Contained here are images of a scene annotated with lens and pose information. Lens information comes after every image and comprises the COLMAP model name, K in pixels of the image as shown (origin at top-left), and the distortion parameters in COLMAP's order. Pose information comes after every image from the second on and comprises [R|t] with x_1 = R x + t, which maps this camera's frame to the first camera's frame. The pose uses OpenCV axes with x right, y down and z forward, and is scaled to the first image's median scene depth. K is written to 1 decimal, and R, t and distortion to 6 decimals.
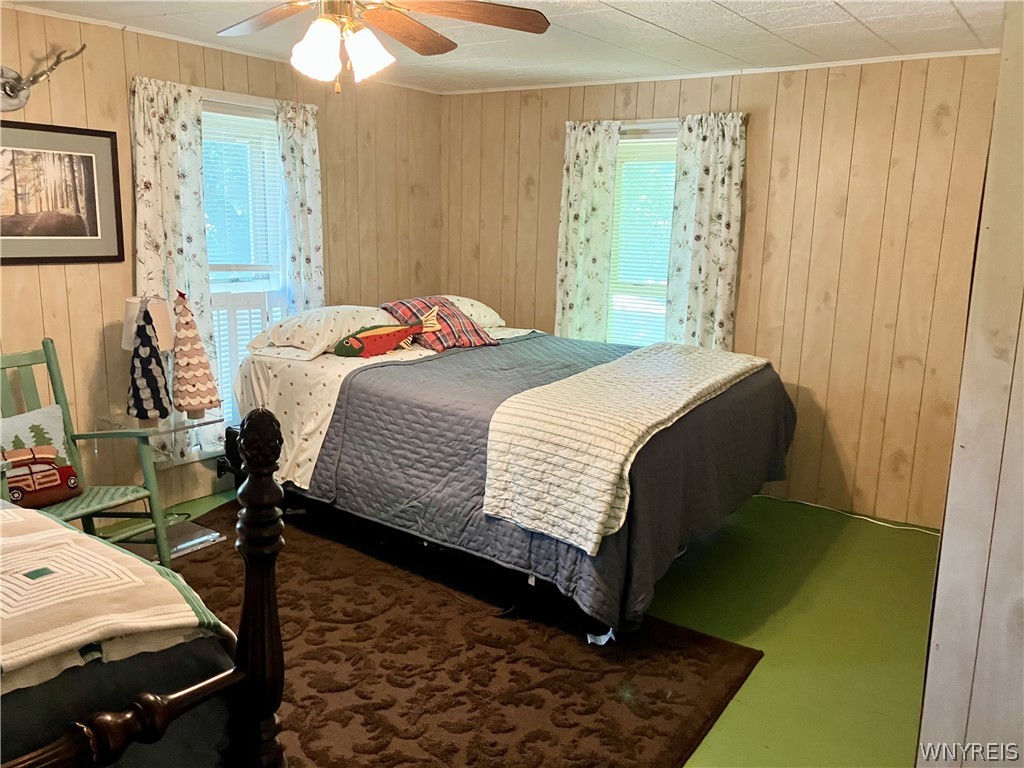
lens RADIAL K [[844.6, 0, 511.2], [0, 844.6, 382.0], [0, 0, 1]] dist [0.033309, -0.036367]
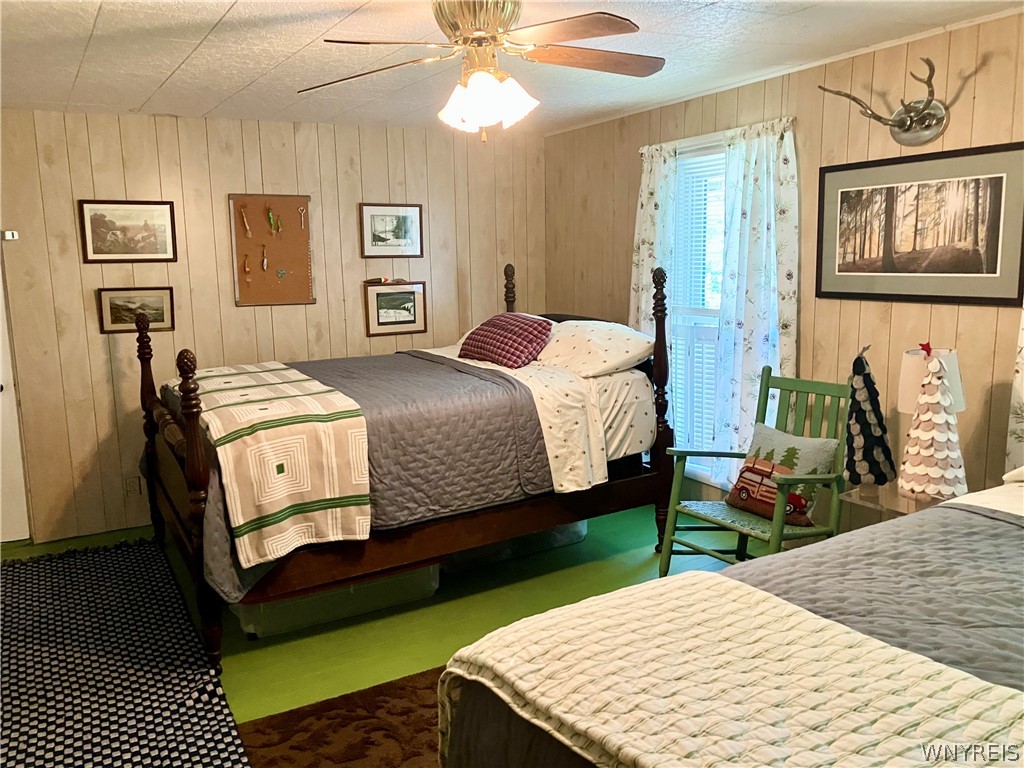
lens RADIAL K [[844.6, 0, 511.1], [0, 844.6, 391.3], [0, 0, 1]] dist [0.033309, -0.036367]
pose [[-0.448005, 0.128130, -0.884802, 0.481980], [-0.155398, 0.963452, 0.218202, -0.175572], [0.880422, 0.235252, -0.411720, 0.993649]]
